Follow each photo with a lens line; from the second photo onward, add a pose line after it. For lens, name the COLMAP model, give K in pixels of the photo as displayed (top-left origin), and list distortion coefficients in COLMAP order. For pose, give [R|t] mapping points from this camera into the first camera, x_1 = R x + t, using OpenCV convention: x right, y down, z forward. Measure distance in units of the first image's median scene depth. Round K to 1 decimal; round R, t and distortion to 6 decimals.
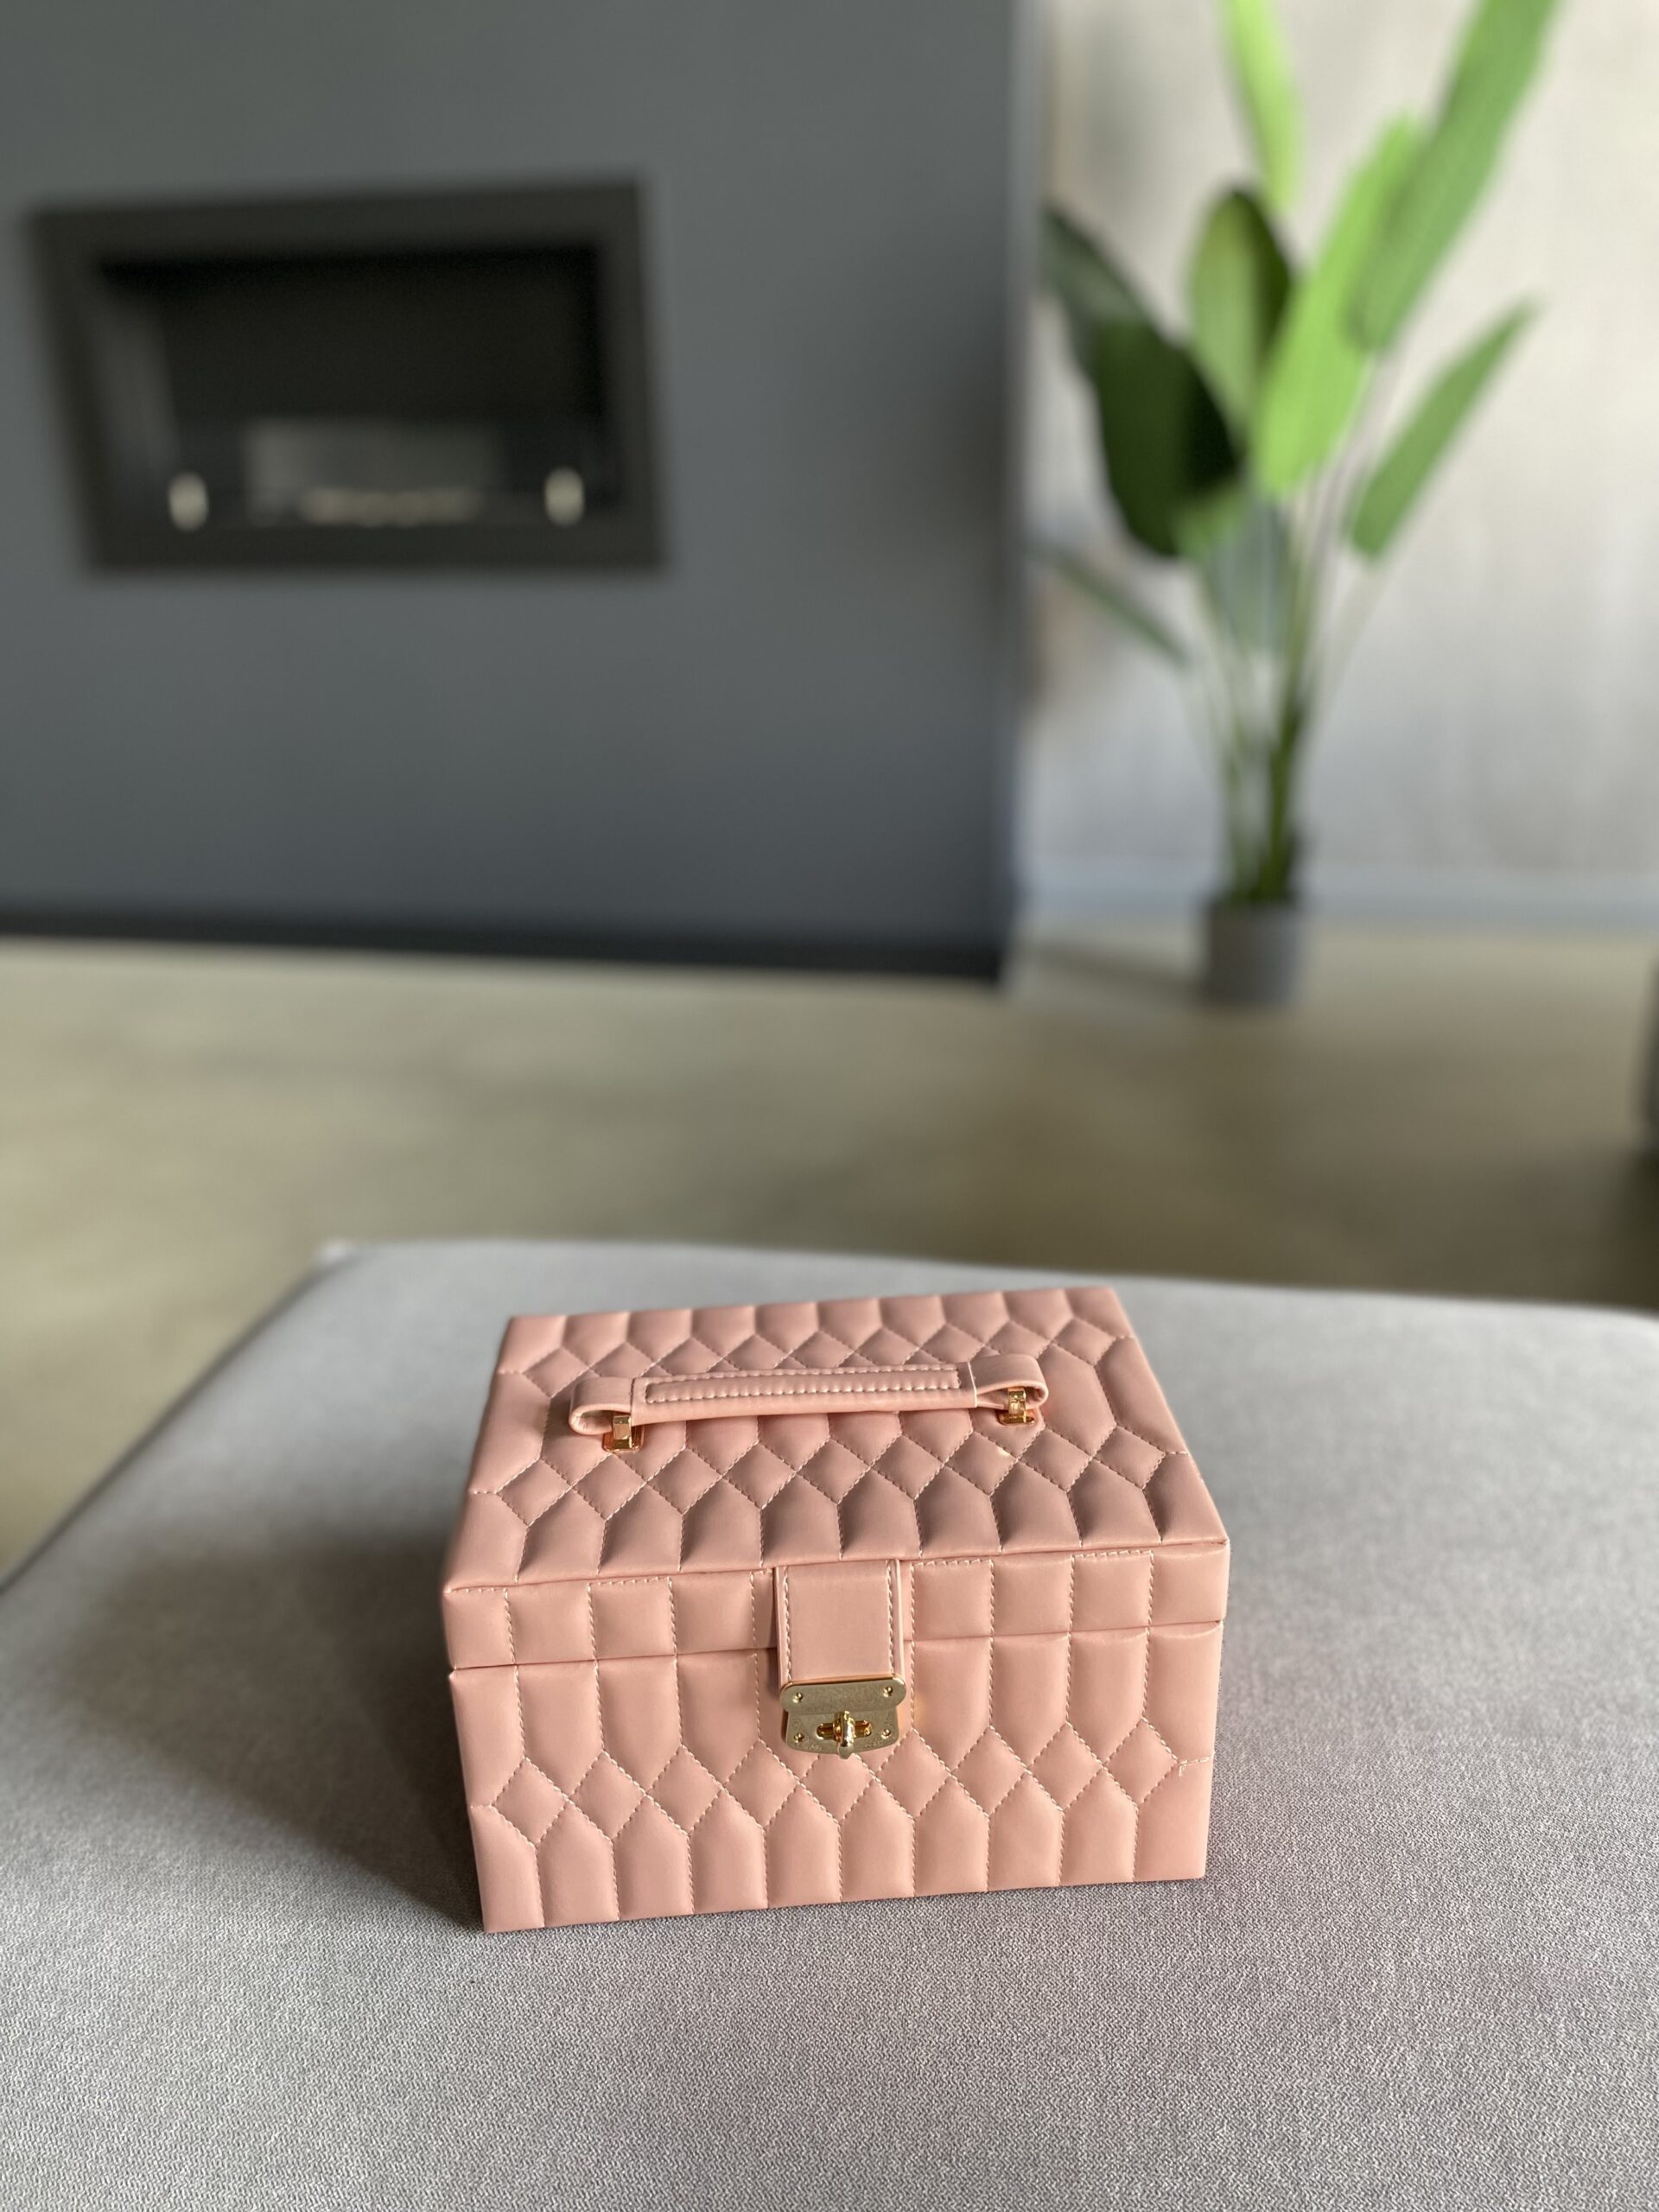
lens RADIAL K [[1719.6, 0, 829.0], [0, 1719.6, 1087.4], [0, 0, 1]] dist [0.003712, -0.009719]
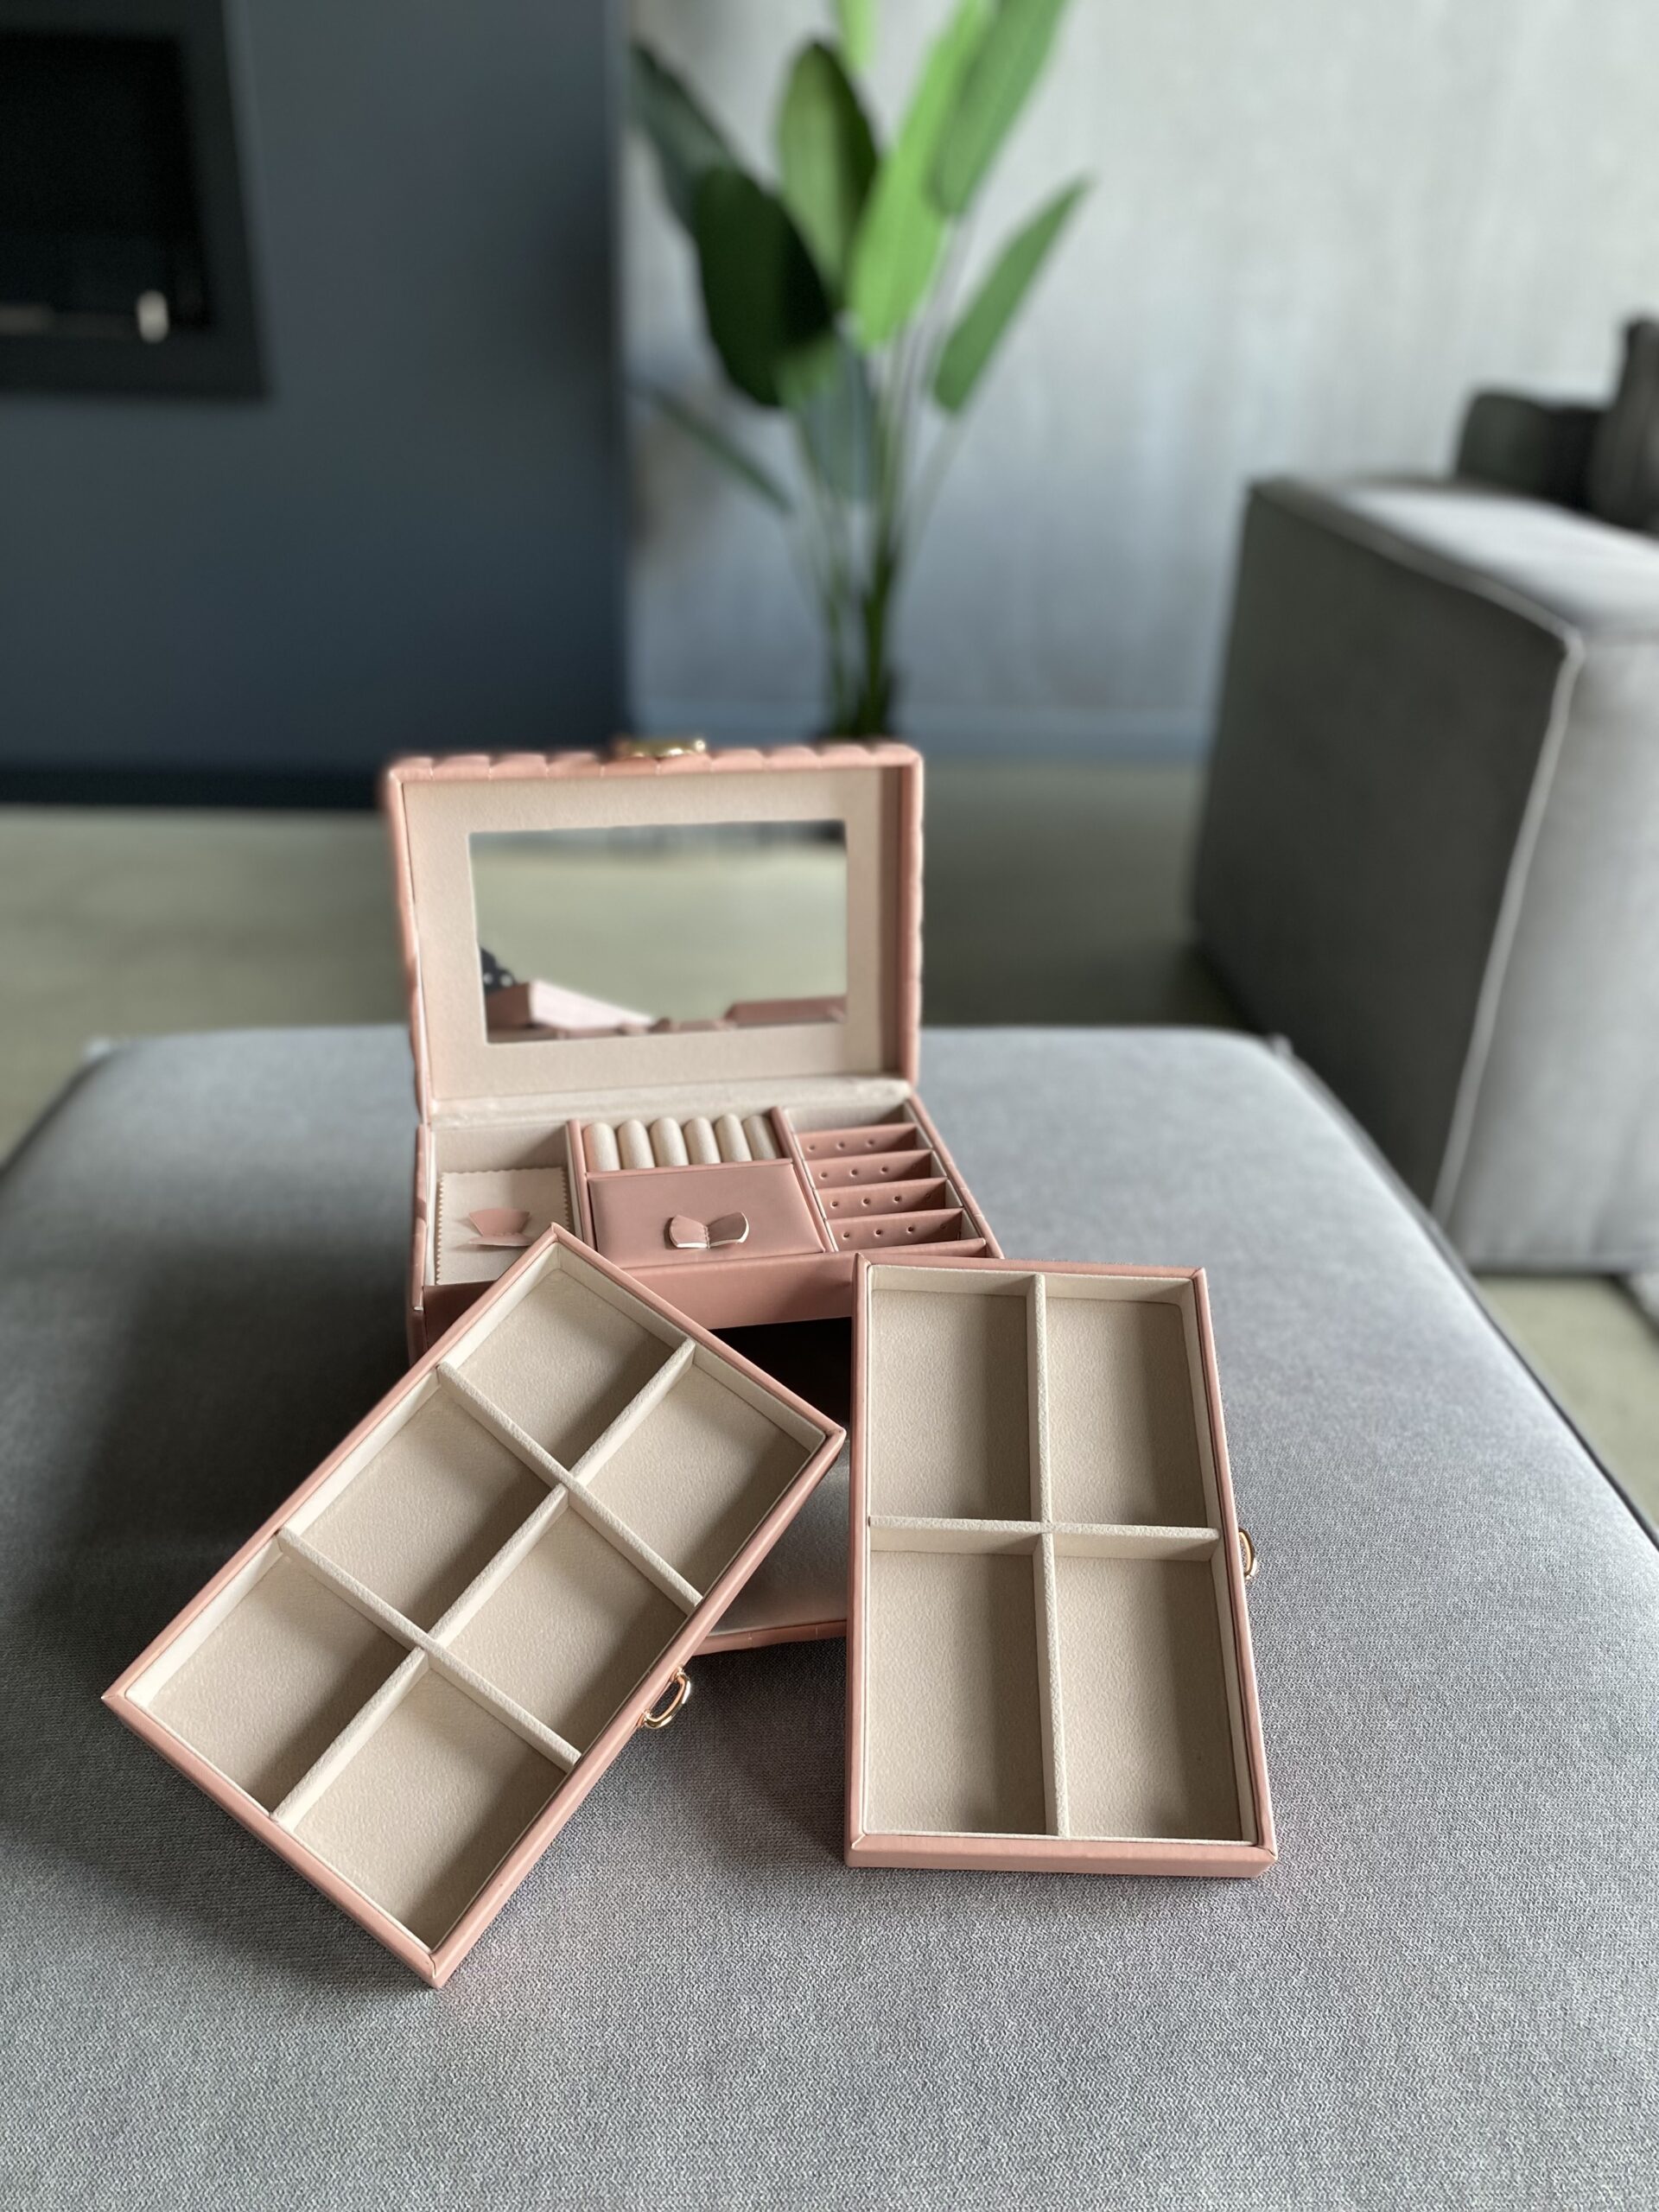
lens RADIAL K [[1719.6, 0, 823.6], [0, 1719.6, 1101.9], [0, 0, 1]] dist [0.003712, -0.009719]
pose [[0.969196, -0.058000, 0.239363, -0.159985], [0.036810, 0.995072, 0.092070, 0.075612], [-0.243524, -0.080423, 0.966555, -0.222301]]
